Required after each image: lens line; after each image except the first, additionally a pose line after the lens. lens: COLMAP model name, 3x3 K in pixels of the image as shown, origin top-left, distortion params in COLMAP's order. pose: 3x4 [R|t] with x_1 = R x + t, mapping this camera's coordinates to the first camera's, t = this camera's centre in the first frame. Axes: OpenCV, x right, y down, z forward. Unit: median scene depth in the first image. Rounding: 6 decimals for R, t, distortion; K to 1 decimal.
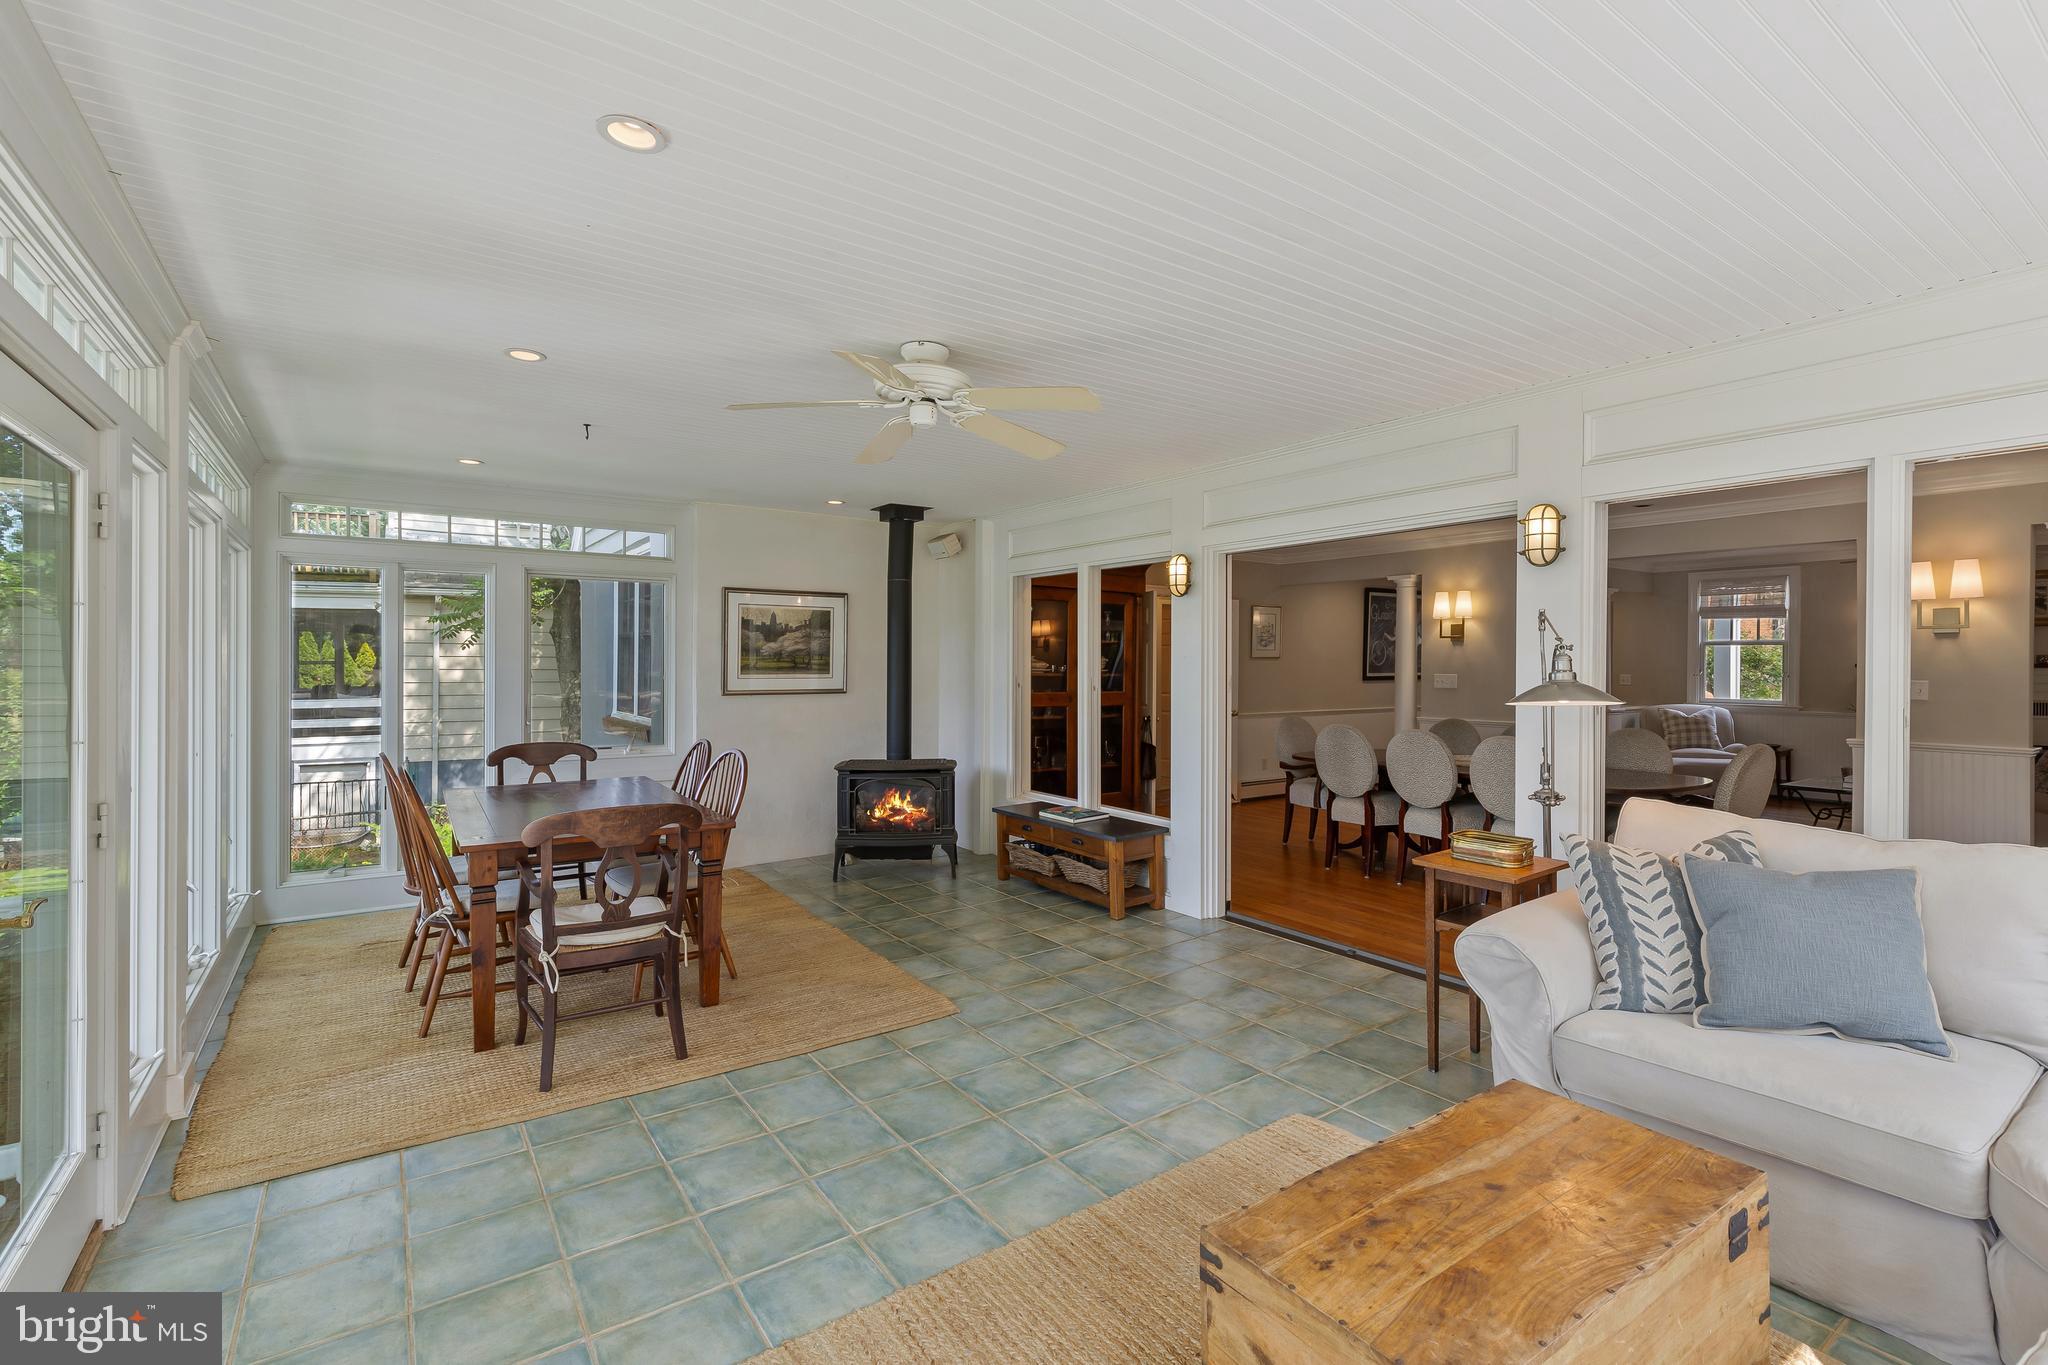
lens RADIAL K [[929.8, 0, 1030.3], [0, 929.8, 667.1], [0, 0, 1]] dist [0.005382, -0.001121]
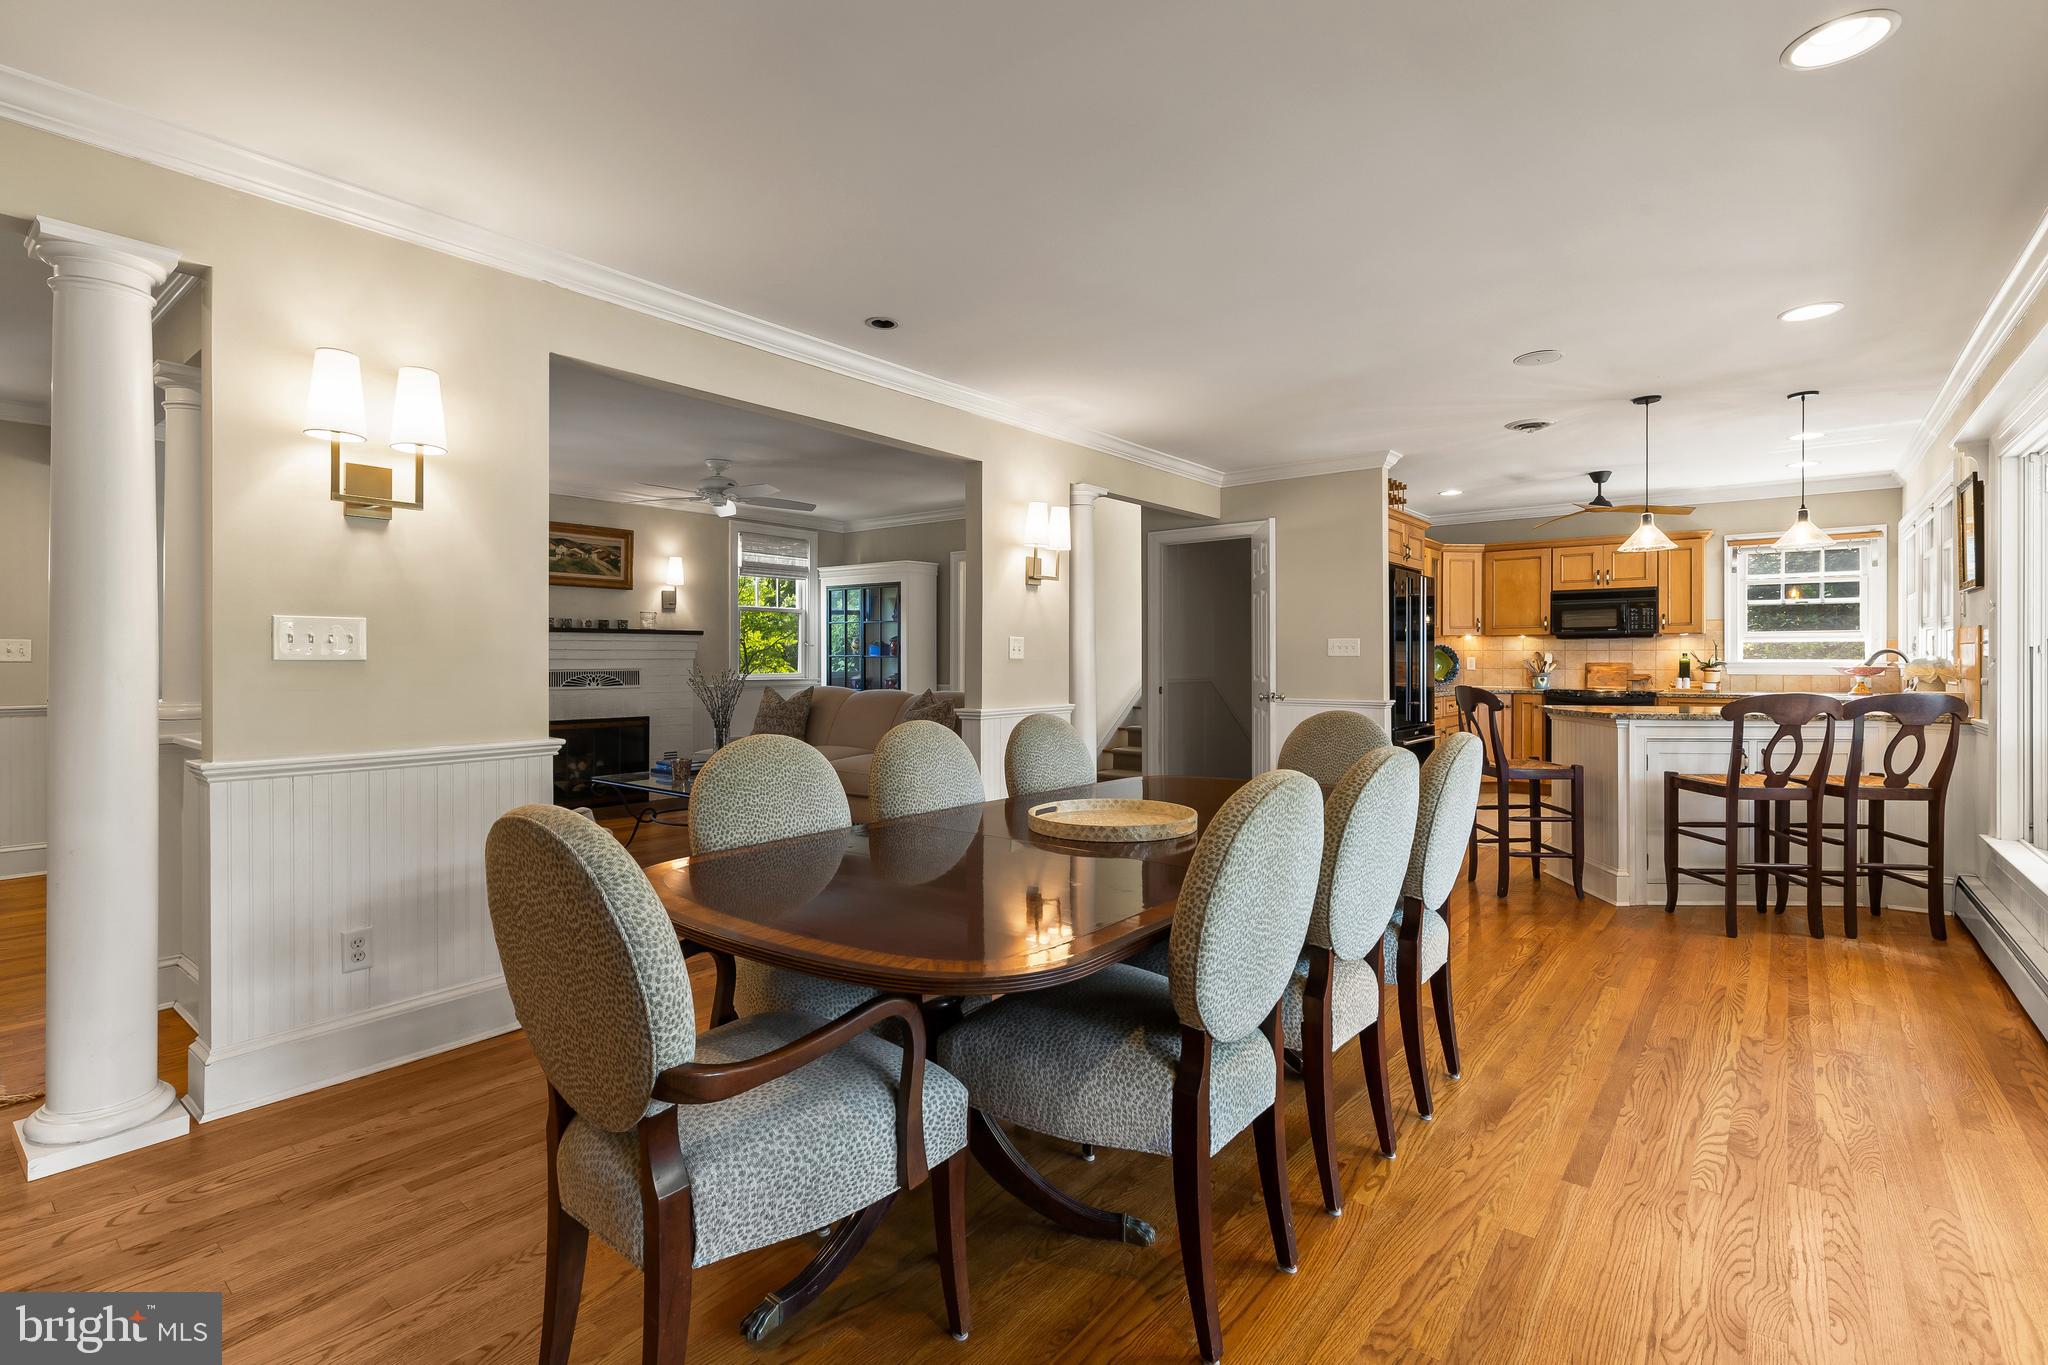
lens RADIAL K [[929.8, 0, 1031.7], [0, 929.8, 655.8], [0, 0, 1]] dist [0.005382, -0.001121]
pose [[-0.283623, -0.003756, 0.958928, 0.102615], [0.002474, 0.999986, 0.004649, 0.028237], [-0.958933, 0.003691, -0.283610, 1.181698]]
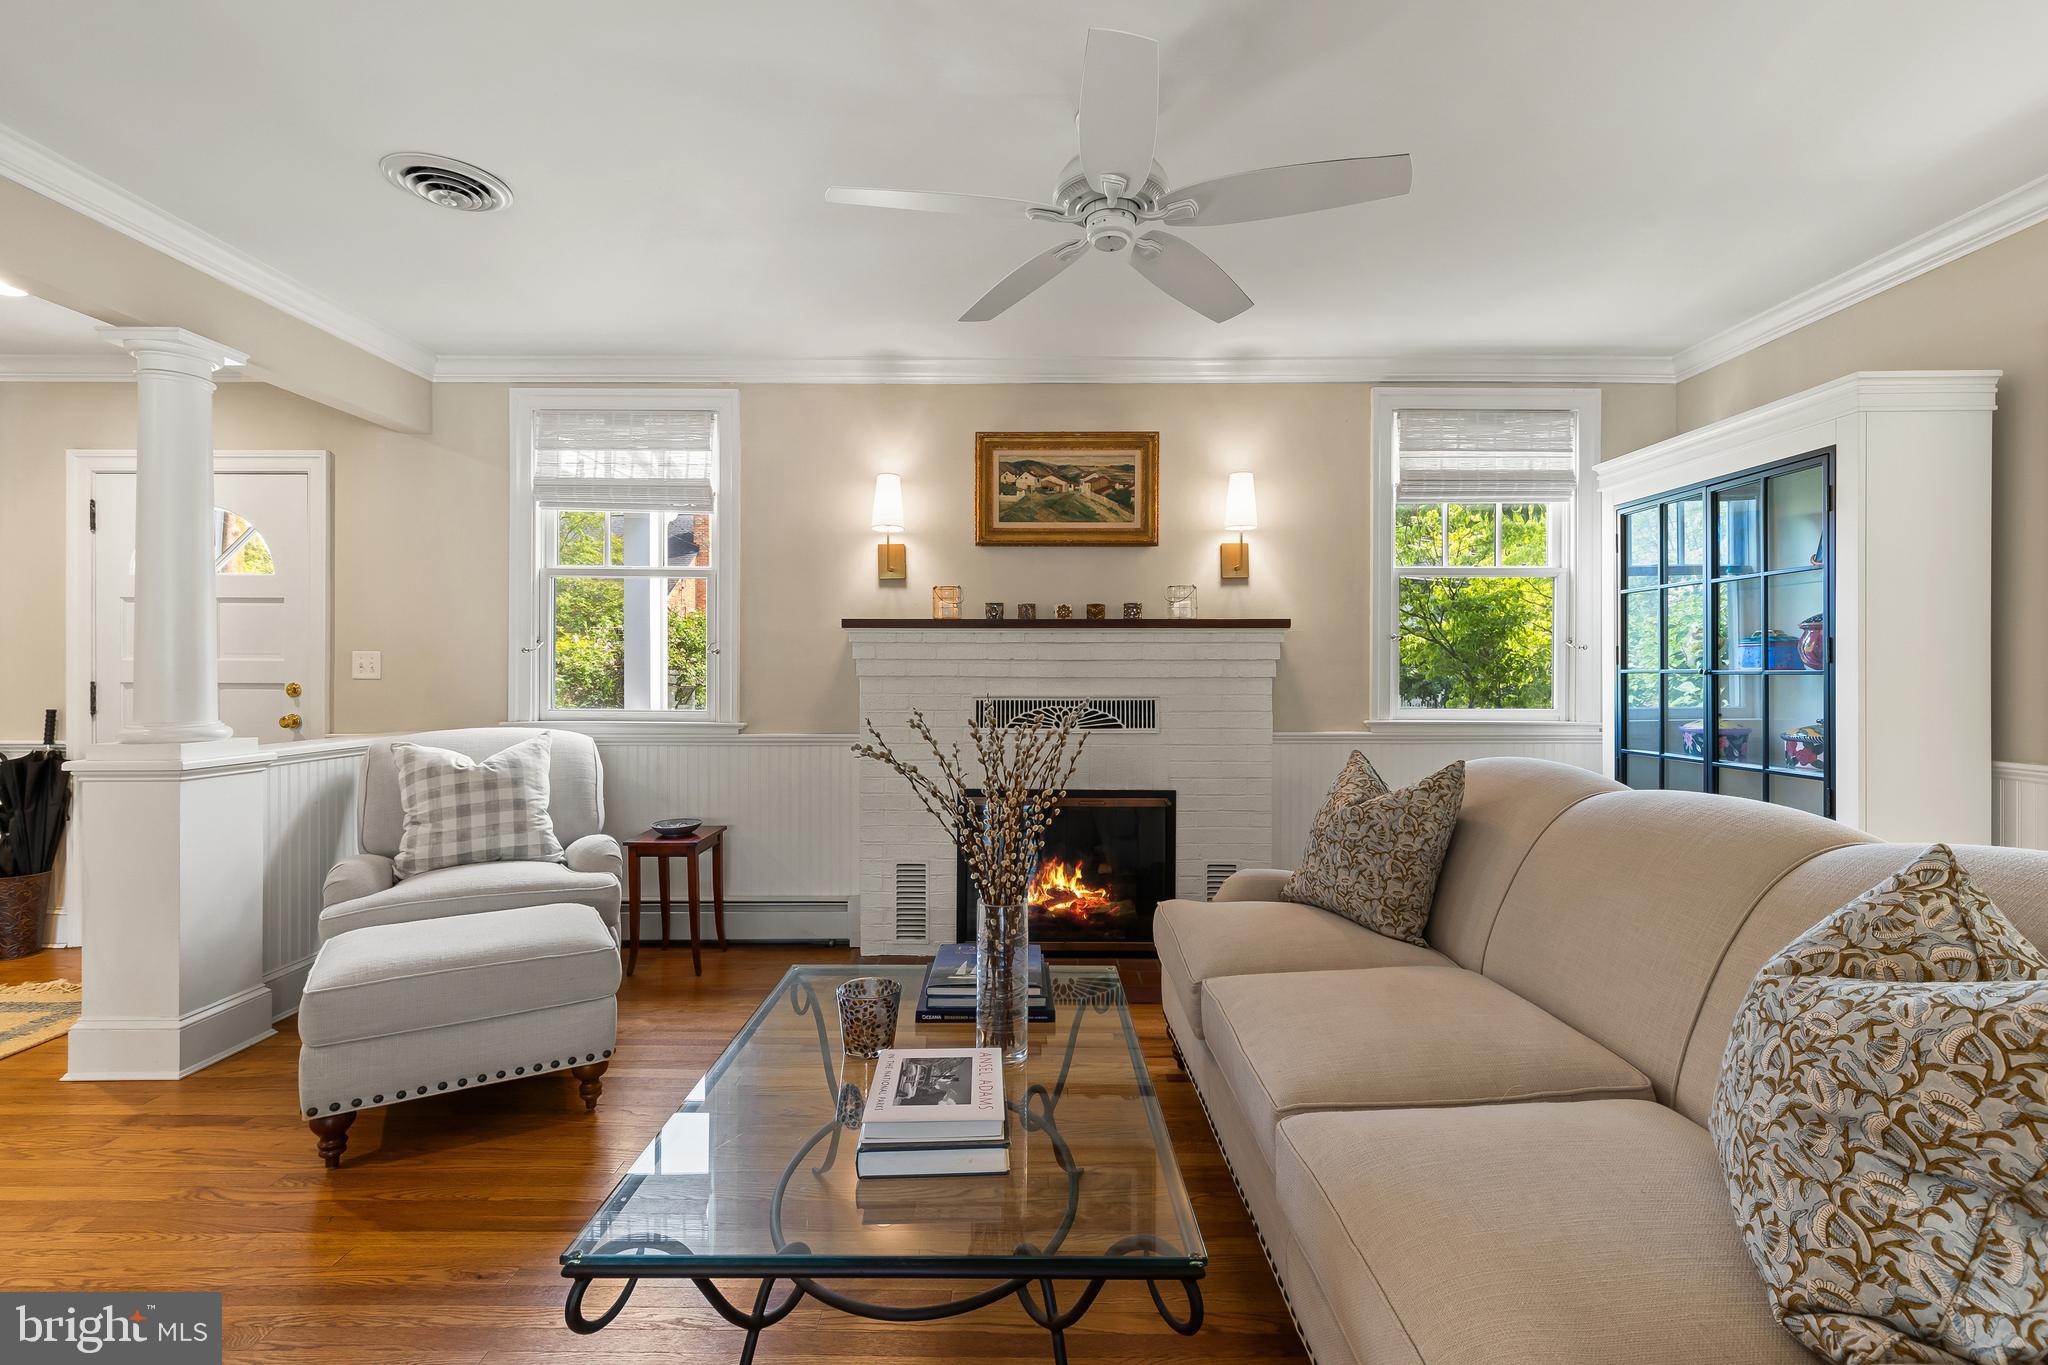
lens RADIAL K [[929.8, 0, 1019.9], [0, 929.8, 689.9], [0, 0, 1]] dist [0.005382, -0.001121]
pose [[0.576995, -0.016954, 0.816572, 0.879238], [0.006062, 0.999846, 0.016475, 0.034499], [-0.816725, -0.004556, 0.577009, 1.038145]]
